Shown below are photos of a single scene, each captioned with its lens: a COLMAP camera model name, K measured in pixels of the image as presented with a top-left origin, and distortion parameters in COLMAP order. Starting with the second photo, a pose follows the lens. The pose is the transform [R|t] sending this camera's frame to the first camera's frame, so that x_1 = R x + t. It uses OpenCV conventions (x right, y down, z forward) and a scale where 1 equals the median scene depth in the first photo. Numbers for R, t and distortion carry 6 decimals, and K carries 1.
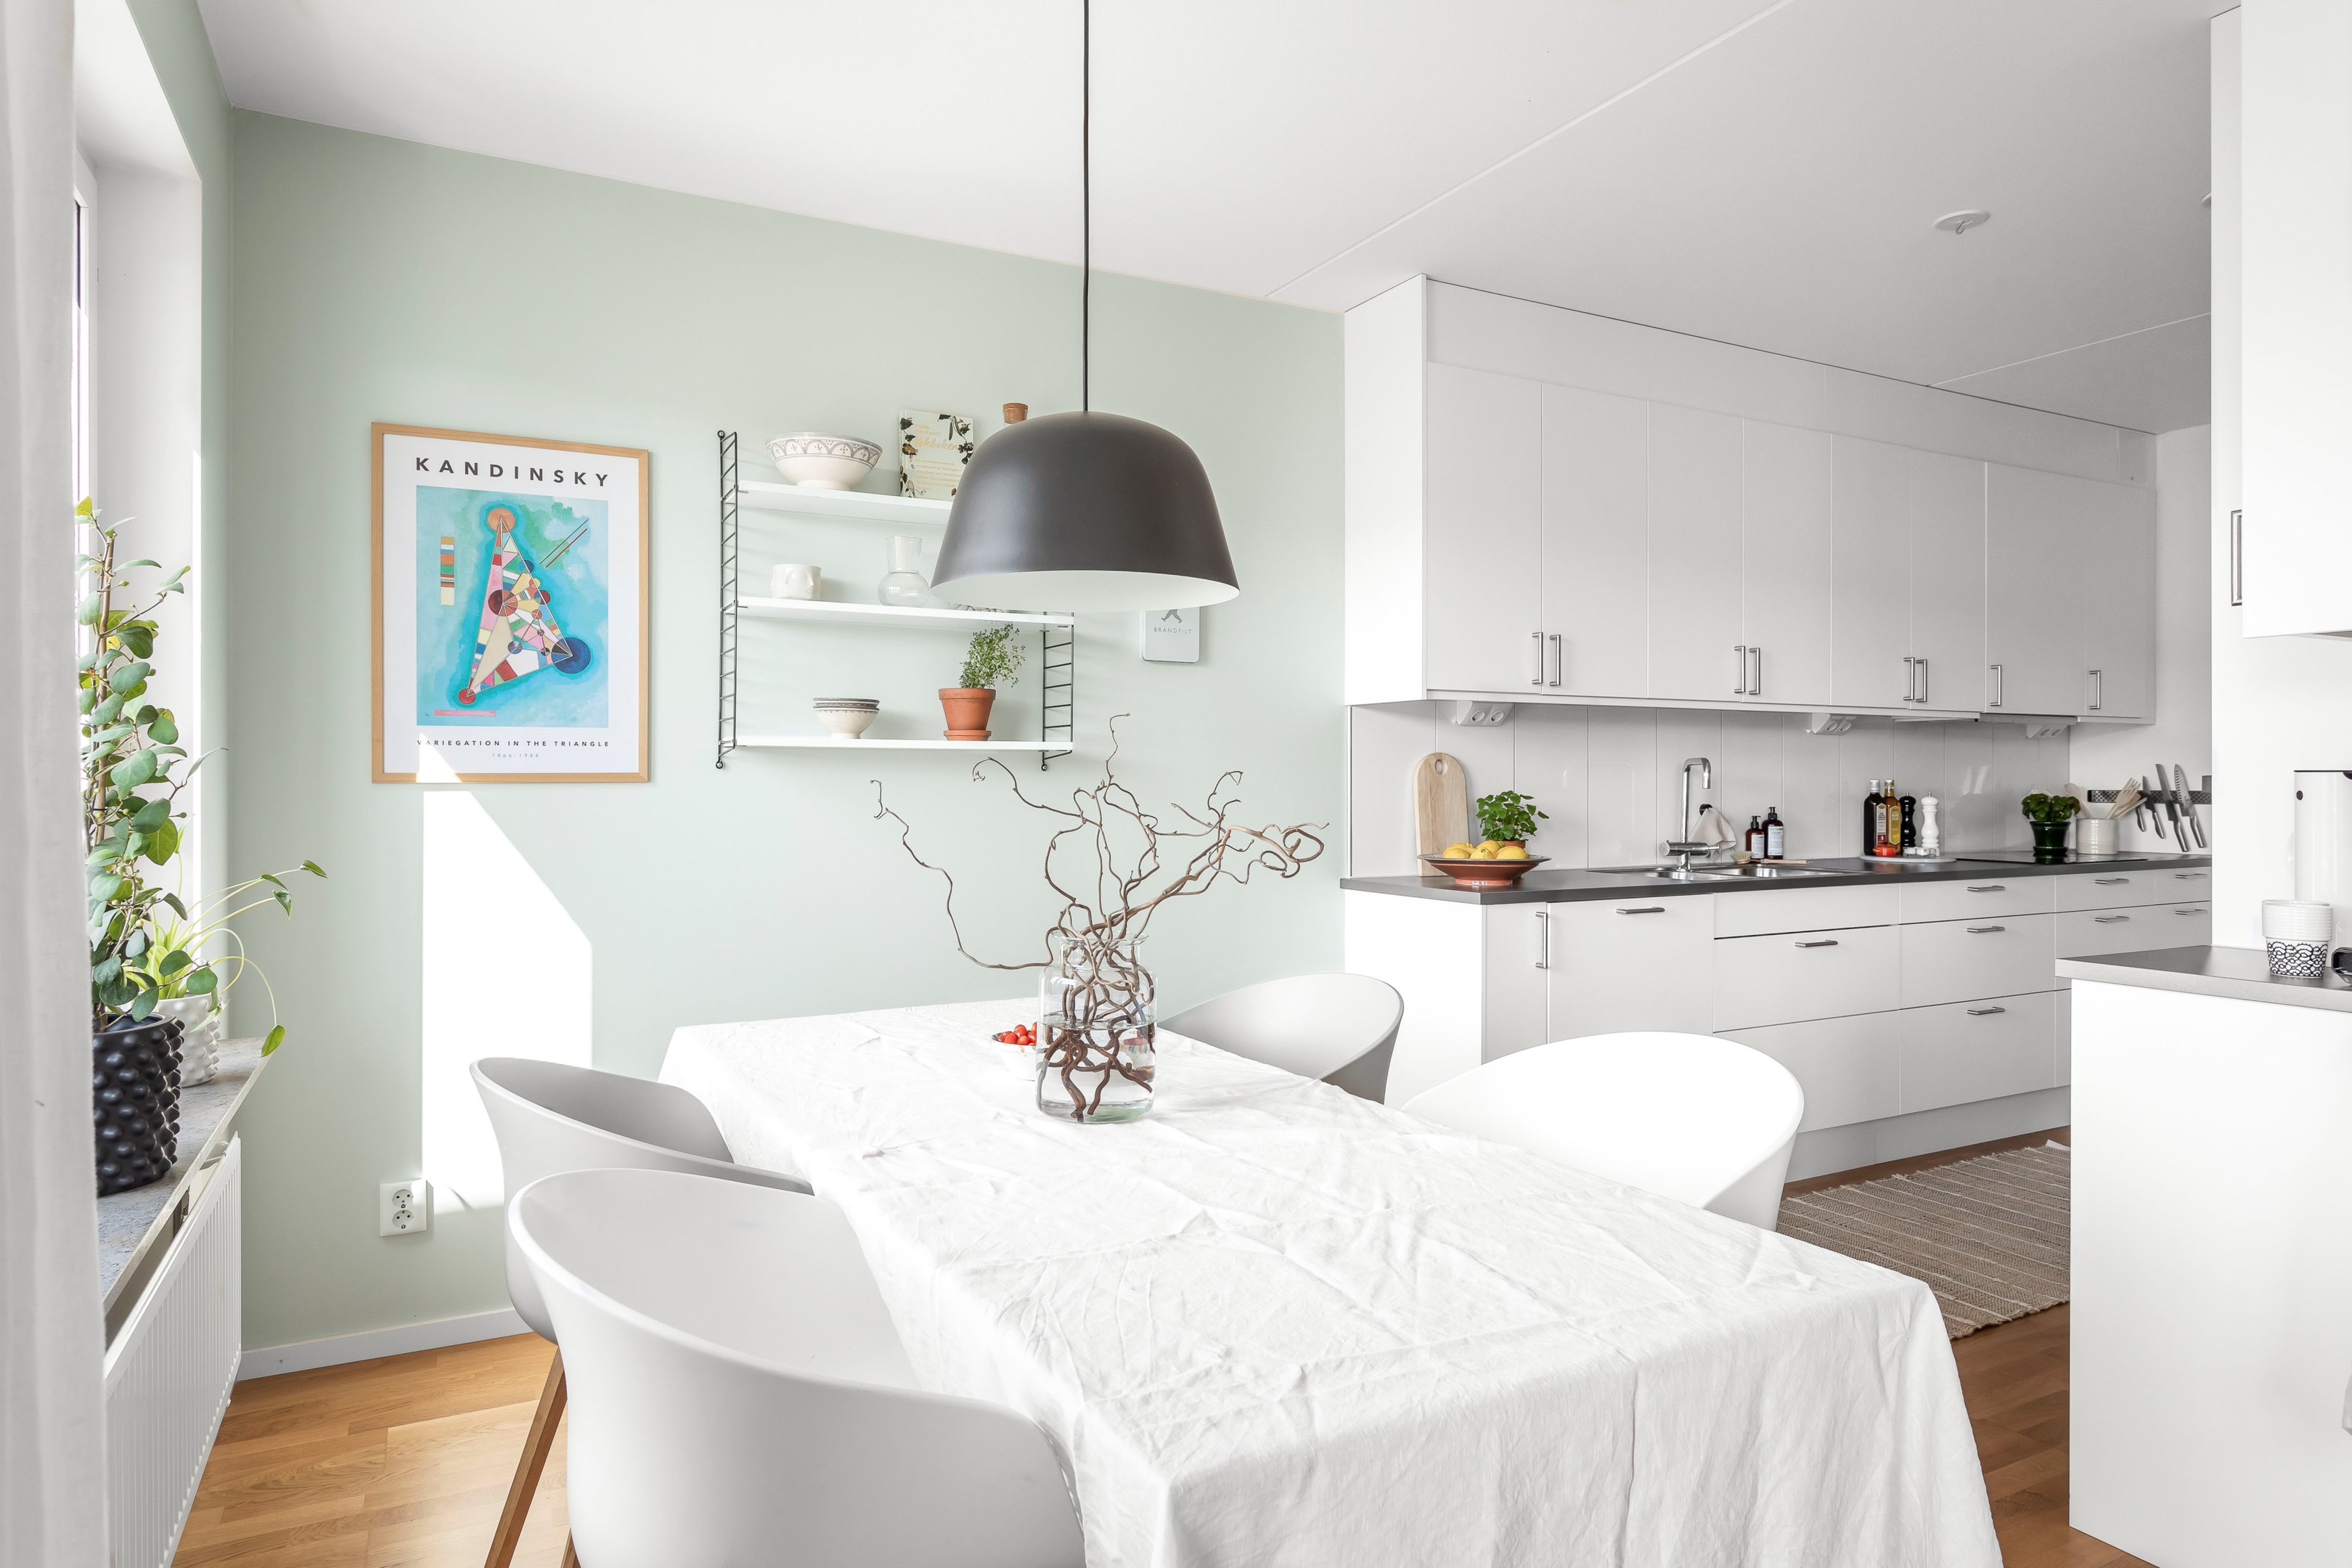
lens RADIAL K [[1383.4, 0, 1176.0], [0, 1383.4, 784.0], [0, 0, 1]] dist [-0.024487, 0.018468]
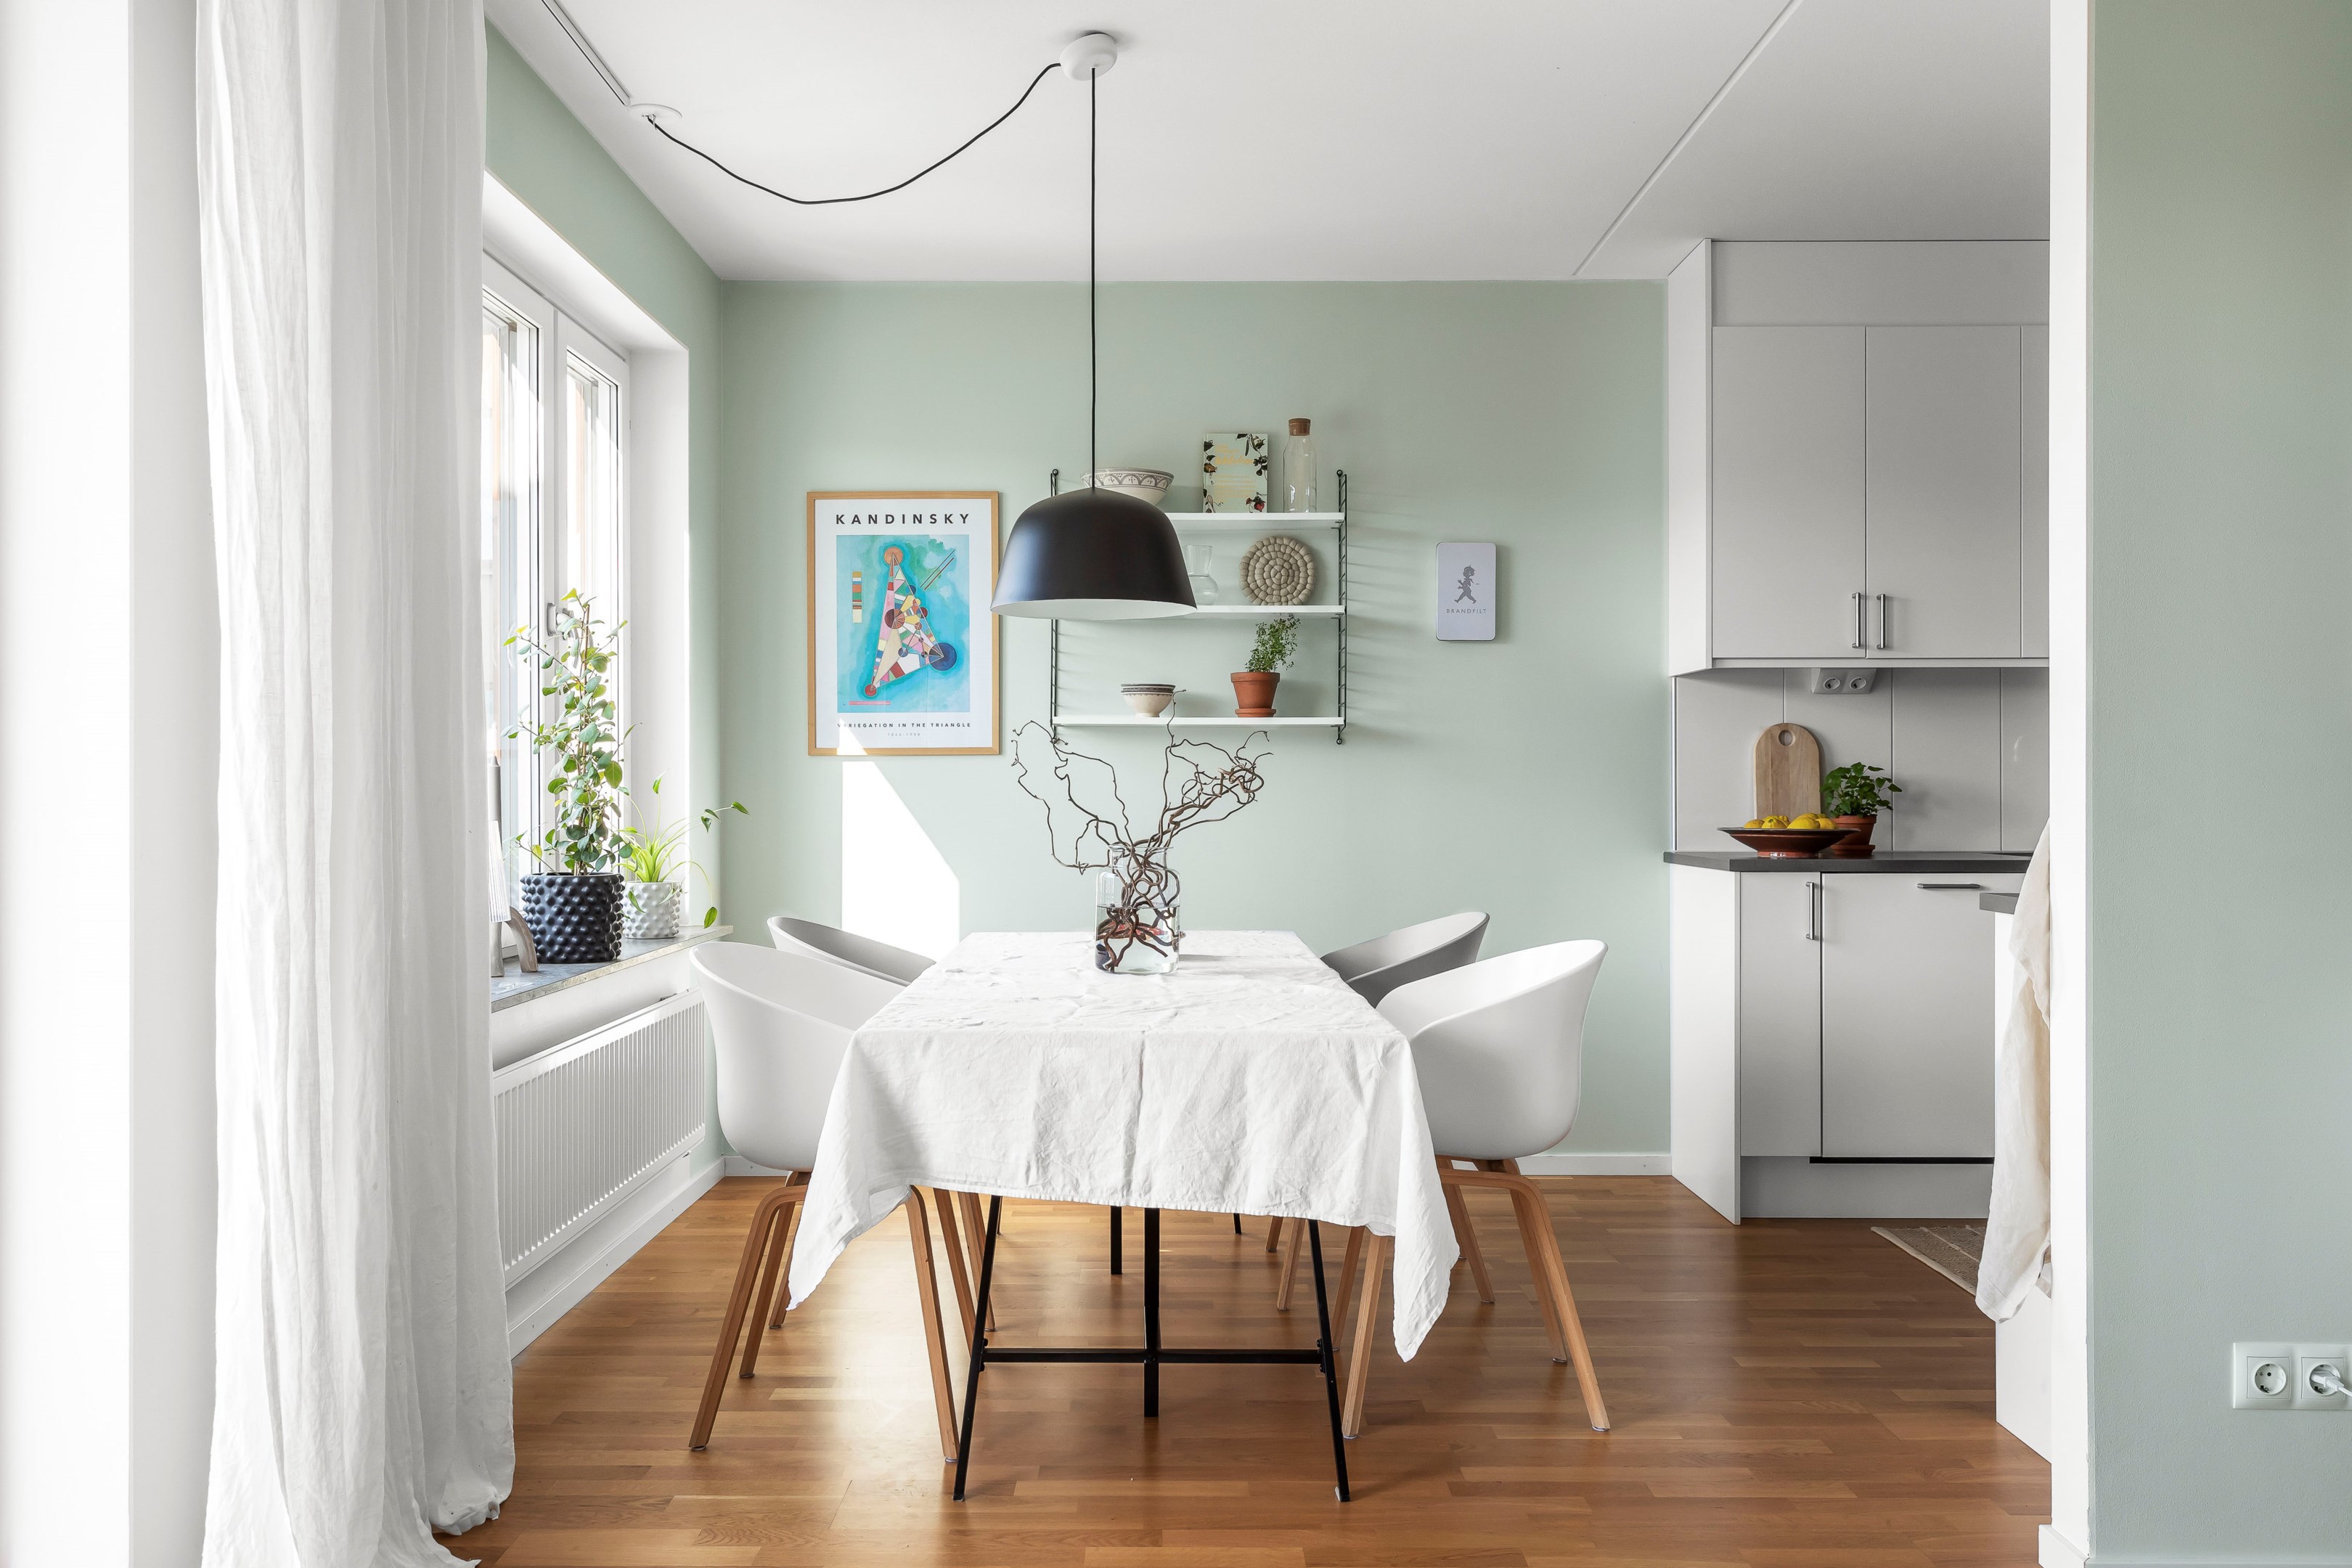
lens RADIAL K [[1835.8, 0, 1176.0], [0, 1835.8, 784.0], [0, 0, 1]] dist [0.003526, 0.001202]
pose [[0.885865, -0.003256, -0.463932, 0.561147], [0.000213, 0.999978, -0.006611, 0.038091], [0.463944, 0.005757, 0.885846, -0.428734]]
